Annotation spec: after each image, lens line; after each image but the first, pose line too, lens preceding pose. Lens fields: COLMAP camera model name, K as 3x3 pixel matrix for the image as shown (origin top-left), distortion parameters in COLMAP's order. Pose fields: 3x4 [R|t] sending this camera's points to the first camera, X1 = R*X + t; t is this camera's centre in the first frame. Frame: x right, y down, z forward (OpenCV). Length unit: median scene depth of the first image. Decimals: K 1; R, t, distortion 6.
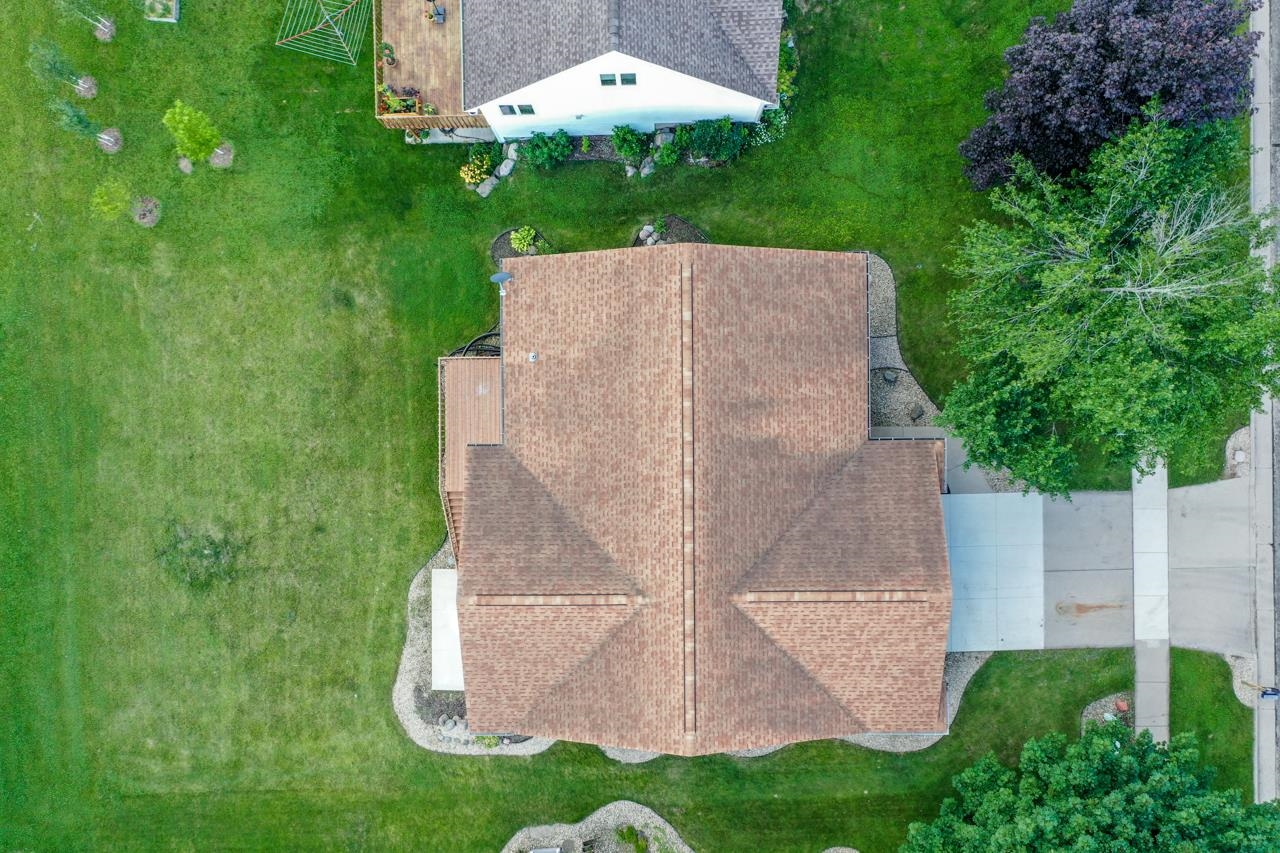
lens RADIAL K [[999.5, 0, 640.0], [0, 999.5, 426.5], [0, 0, 1]] dist [0.007434, 0.006027]
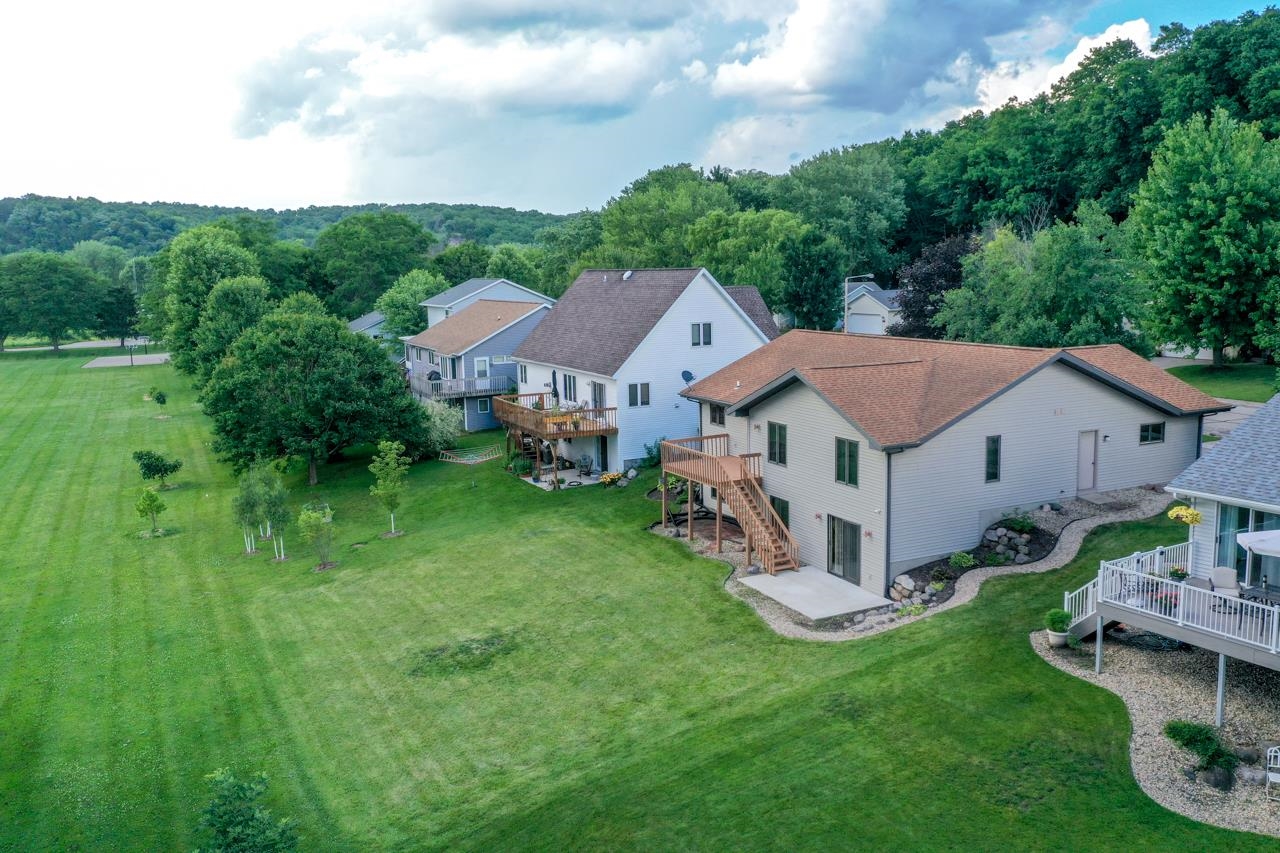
lens RADIAL K [[1032.5, 0, 640.0], [0, 1032.5, 426.5], [0, 0, 1]] dist [0.006103, 0.000481]
pose [[0.909688, -0.078844, 0.407740, -0.650709], [0.415083, 0.141439, -0.898722, 0.913418], [0.013188, 0.986802, 0.161392, 0.715895]]
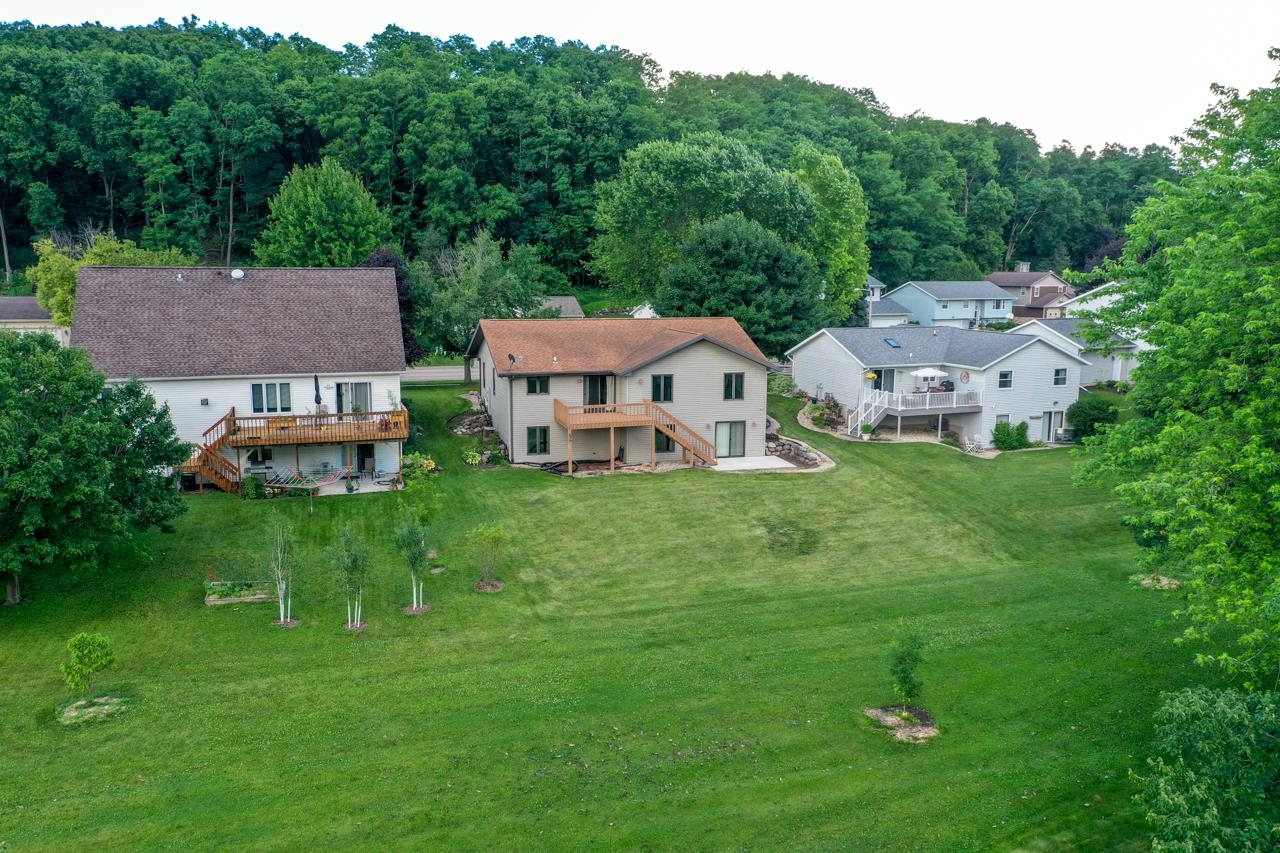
lens RADIAL K [[999.5, 0, 640.0], [0, 999.5, 426.5], [0, 0, 1]] dist [0.007434, 0.006027]
pose [[-0.282824, -0.145433, 0.948082, -1.479526], [0.959018, -0.025165, 0.282226, -0.350678], [-0.017186, 0.989048, 0.146590, 0.738648]]
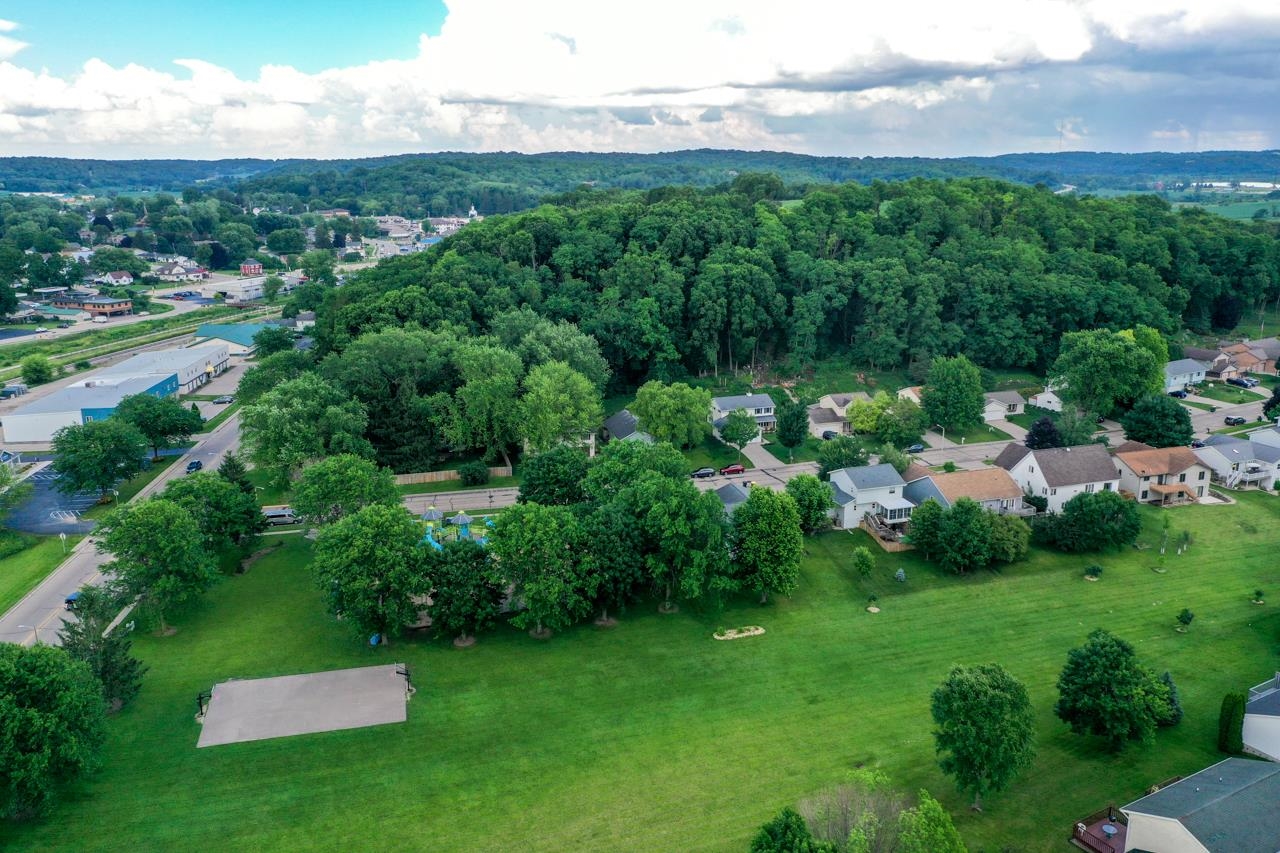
lens RADIAL K [[999.5, 0, 640.0], [0, 999.5, 426.5], [0, 0, 1]] dist [0.007434, 0.006027]
pose [[-0.286965, -0.228520, 0.930285, -3.615422], [0.957928, -0.063287, 0.279945, -3.548430], [-0.005099, 0.971480, 0.237067, -0.404388]]
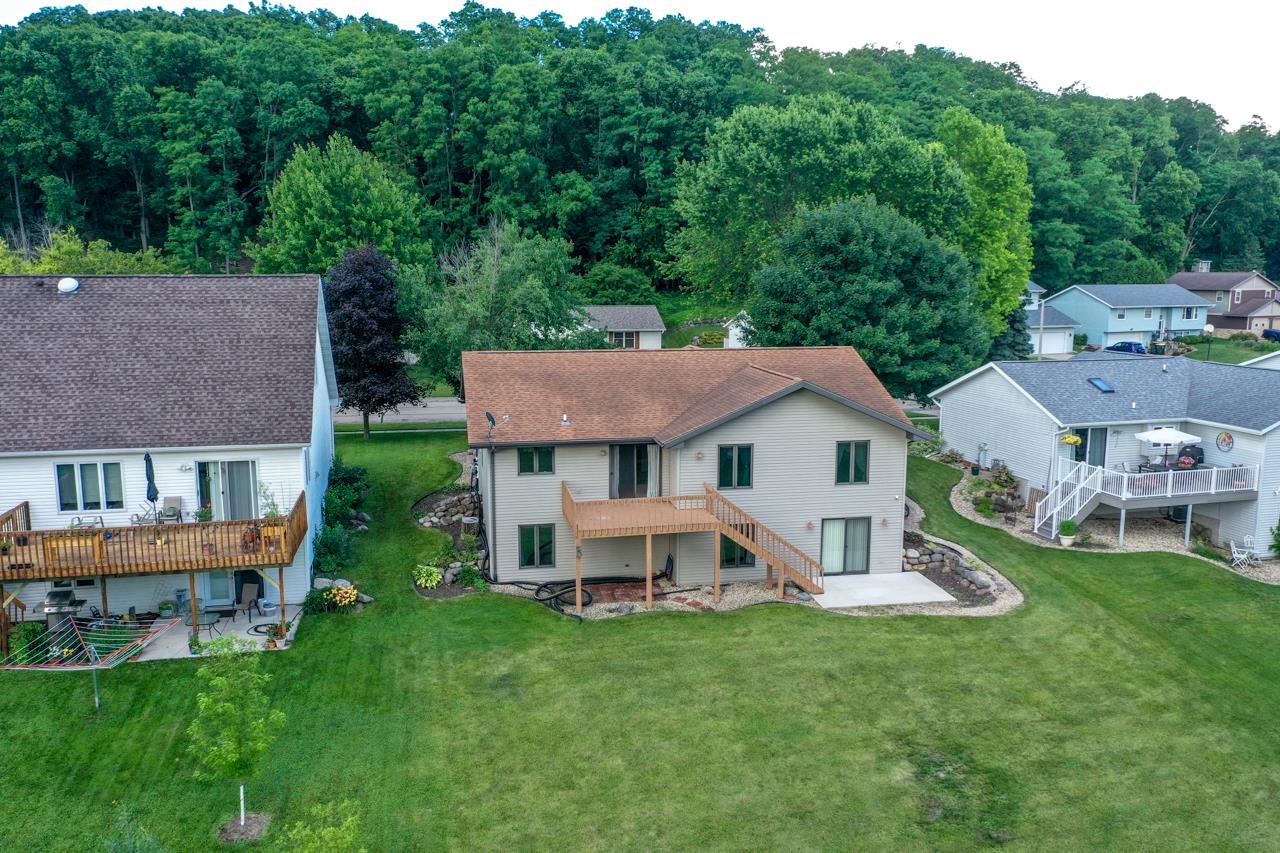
lens RADIAL K [[999.5, 0, 640.0], [0, 999.5, 426.5], [0, 0, 1]] dist [0.007434, 0.006027]
pose [[-0.170713, -0.147739, 0.974182, -0.973968], [0.985225, -0.011808, 0.170857, -0.151428], [-0.013739, 0.988956, 0.147572, 0.728704]]
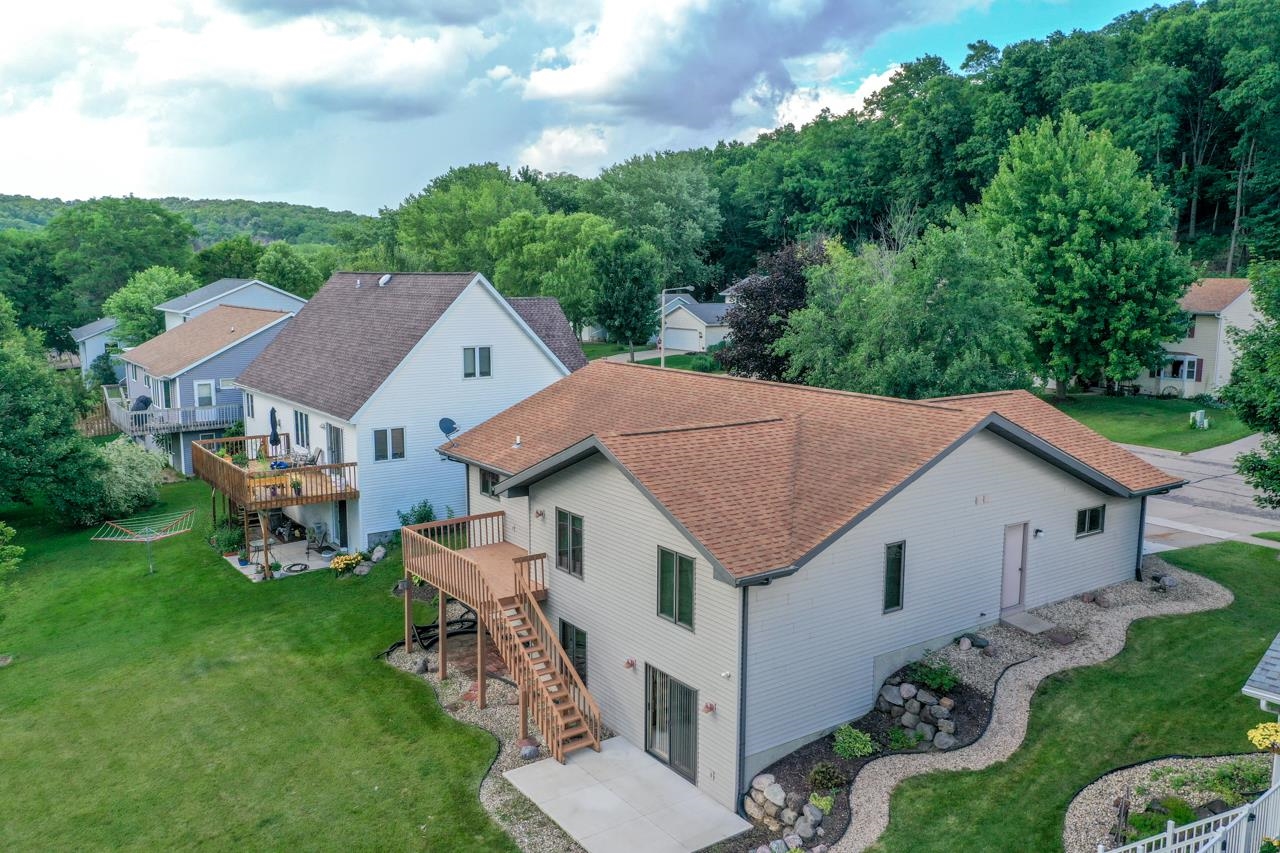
lens RADIAL K [[999.5, 0, 640.0], [0, 999.5, 426.5], [0, 0, 1]] dist [0.007434, 0.006027]
pose [[0.822192, -0.077111, 0.563963, -0.443027], [0.568972, 0.139982, -0.810356, 0.608084], [-0.016457, 0.987147, 0.158966, 0.720319]]
